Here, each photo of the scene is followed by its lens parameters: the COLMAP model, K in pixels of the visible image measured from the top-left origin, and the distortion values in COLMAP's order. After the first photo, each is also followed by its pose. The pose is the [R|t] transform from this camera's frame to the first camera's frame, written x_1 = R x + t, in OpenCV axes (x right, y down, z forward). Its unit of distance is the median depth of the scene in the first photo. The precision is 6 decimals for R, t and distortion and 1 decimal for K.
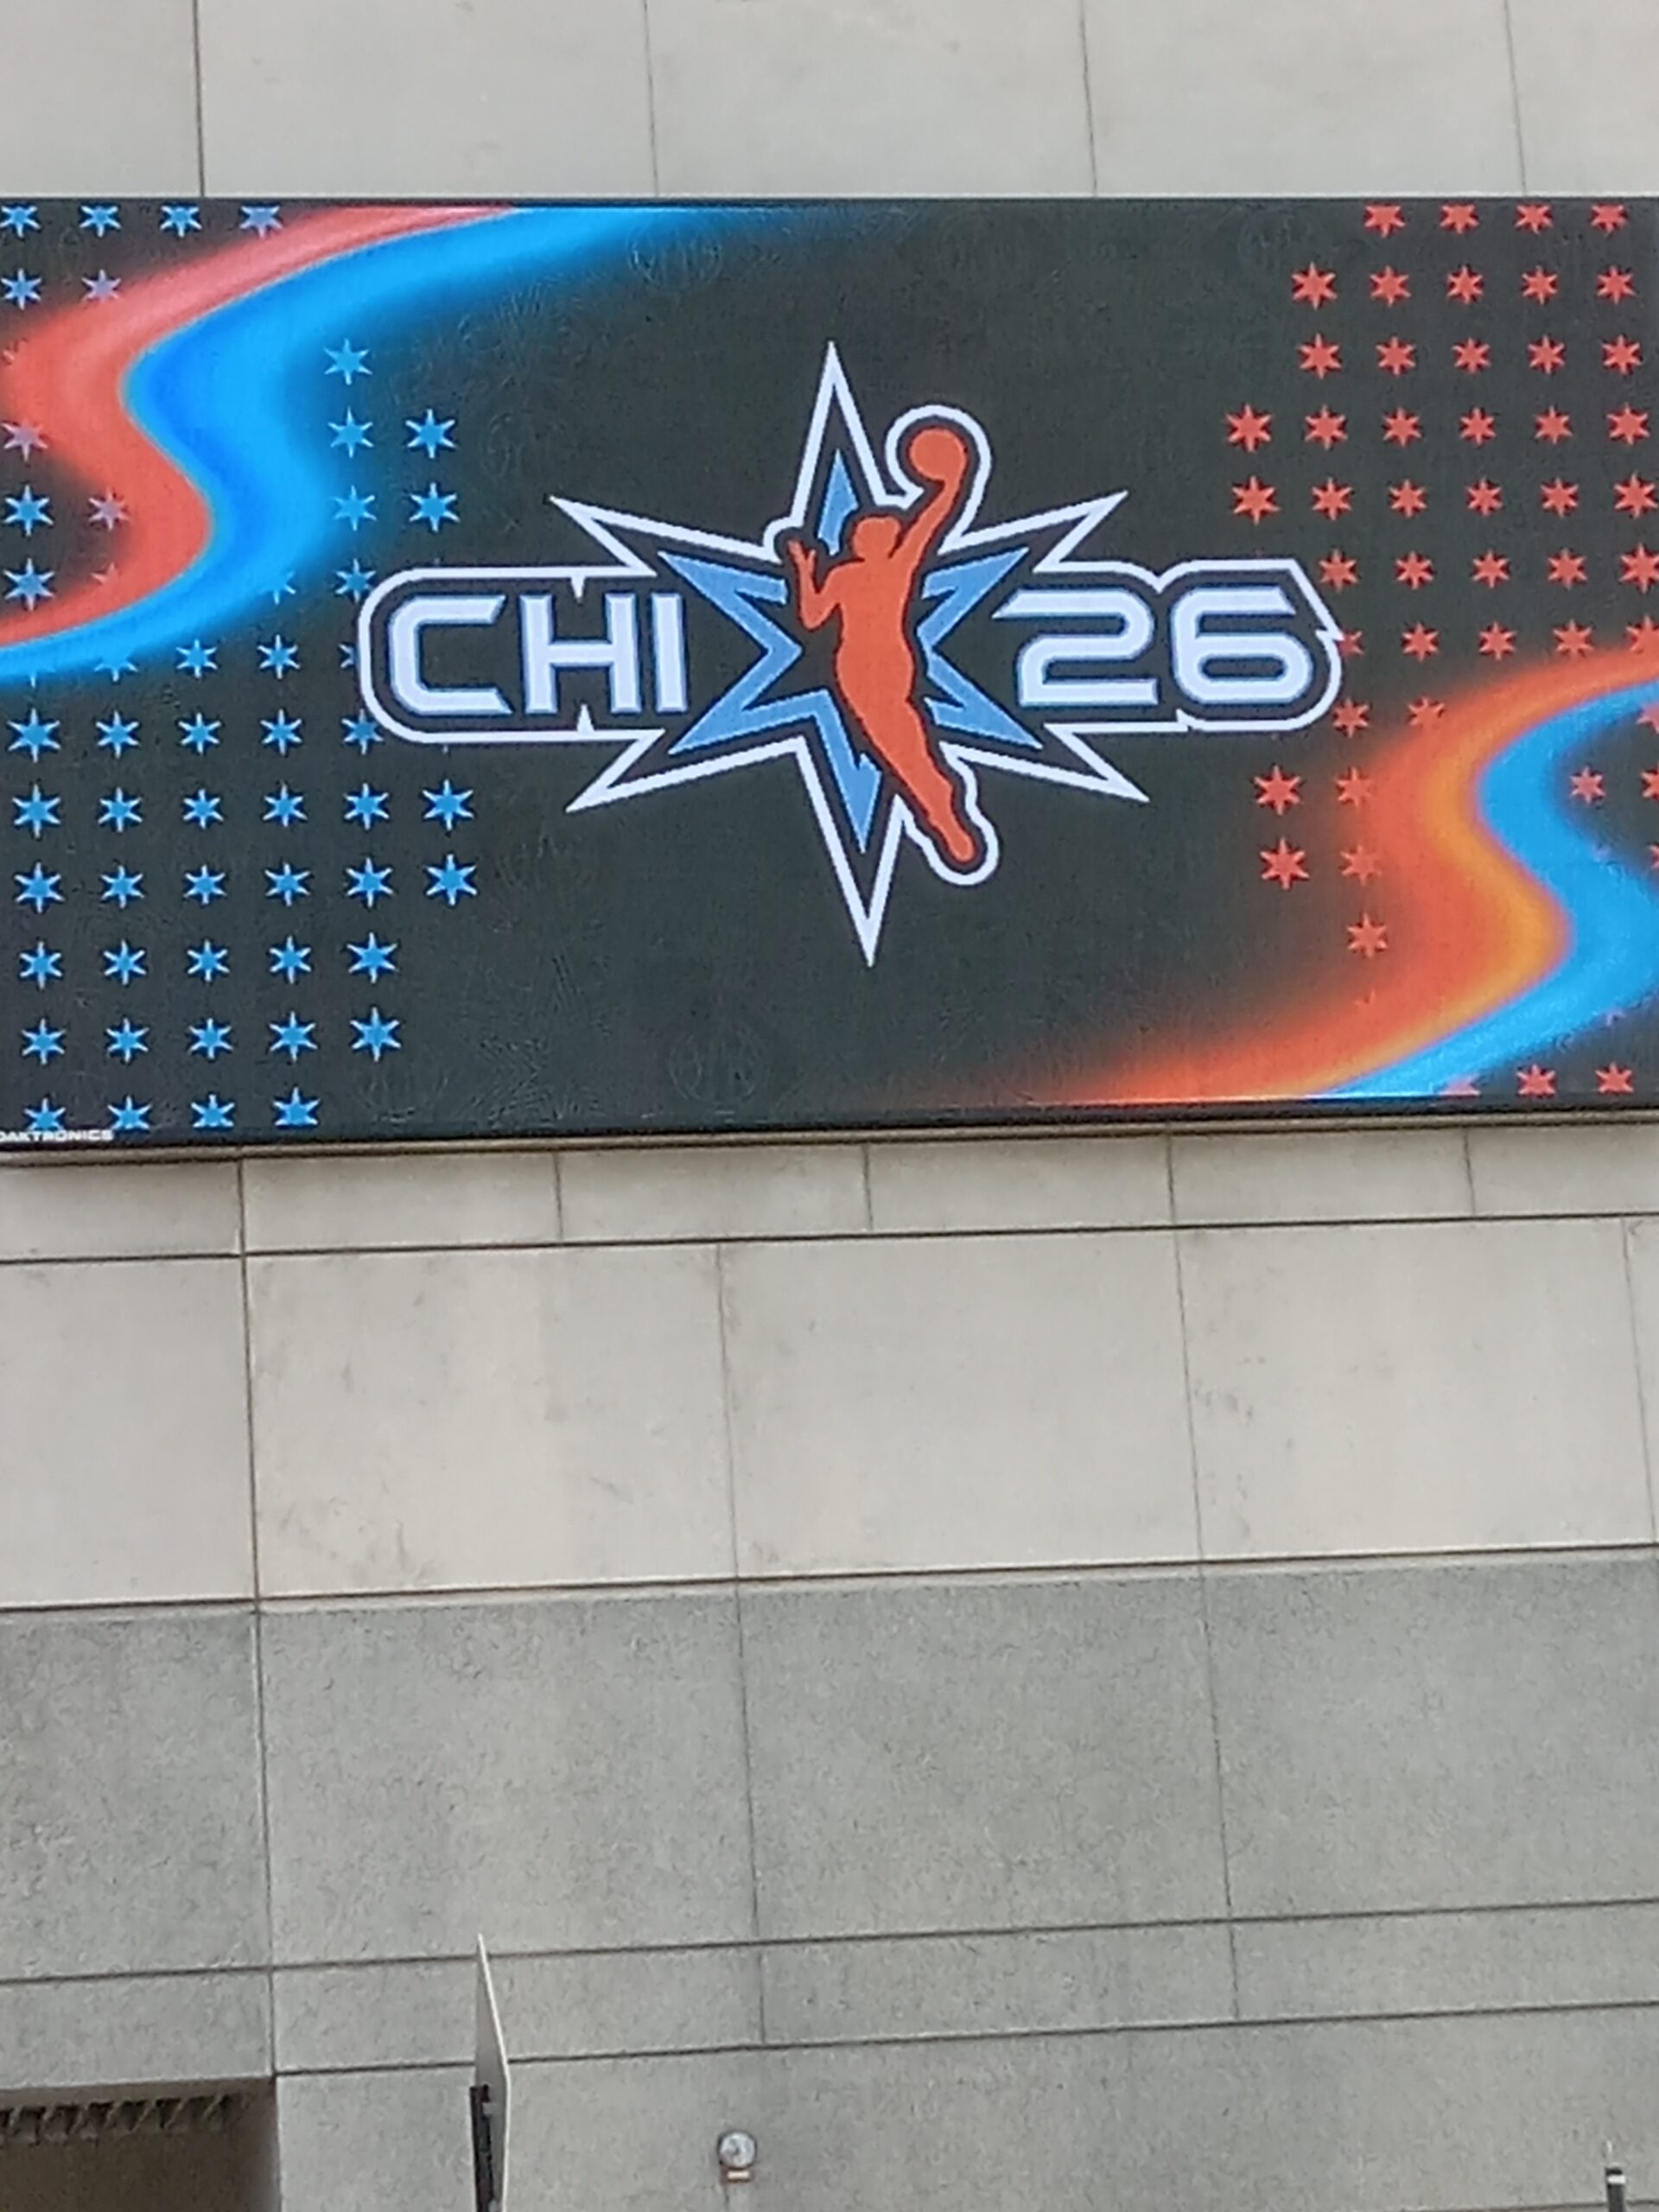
lens RADIAL K [[5629.0, 0, 829.5], [0, 5629.0, 1106.0], [0, 0, 1]] dist [0.074766, -0.144595]
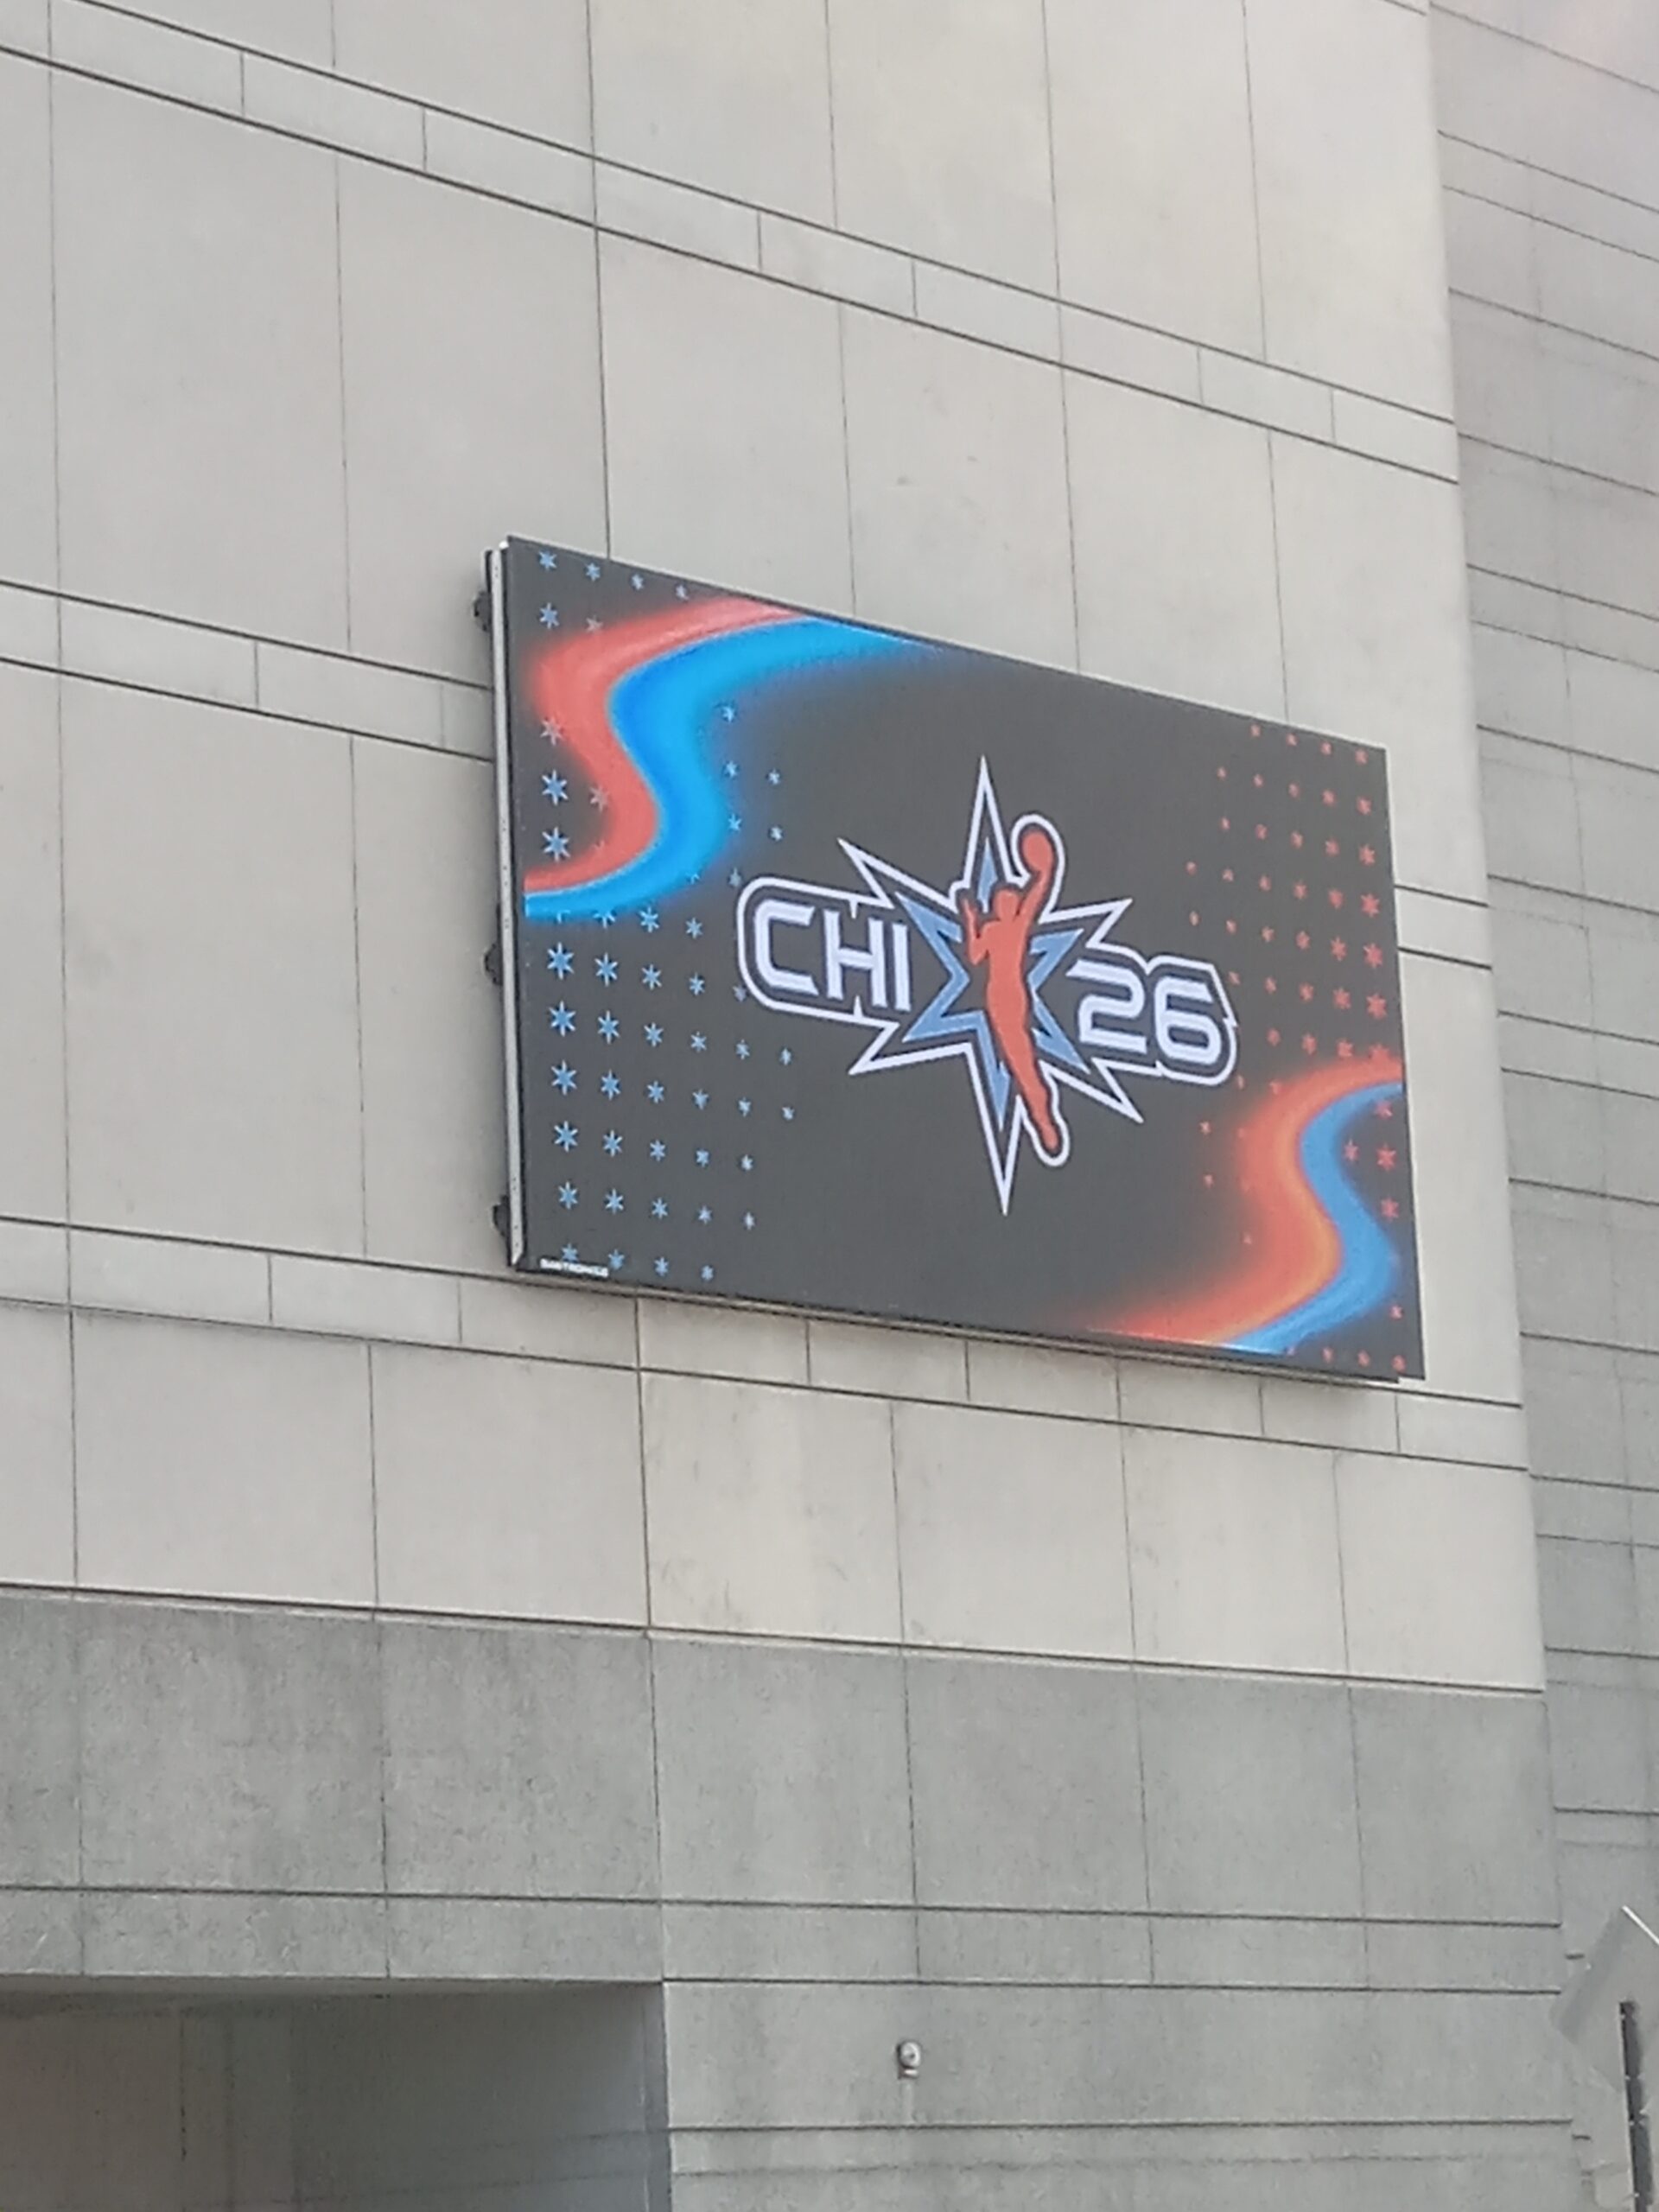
lens RADIAL K [[5629.0, 0, 829.5], [0, 5629.0, 1106.0], [0, 0, 1]] dist [0.074766, -0.144595]
pose [[0.813641, 0.149557, 0.561801, -0.809198], [-0.148472, 0.987755, -0.047923, 0.021464], [-0.562089, -0.044420, 0.825883, -0.127025]]
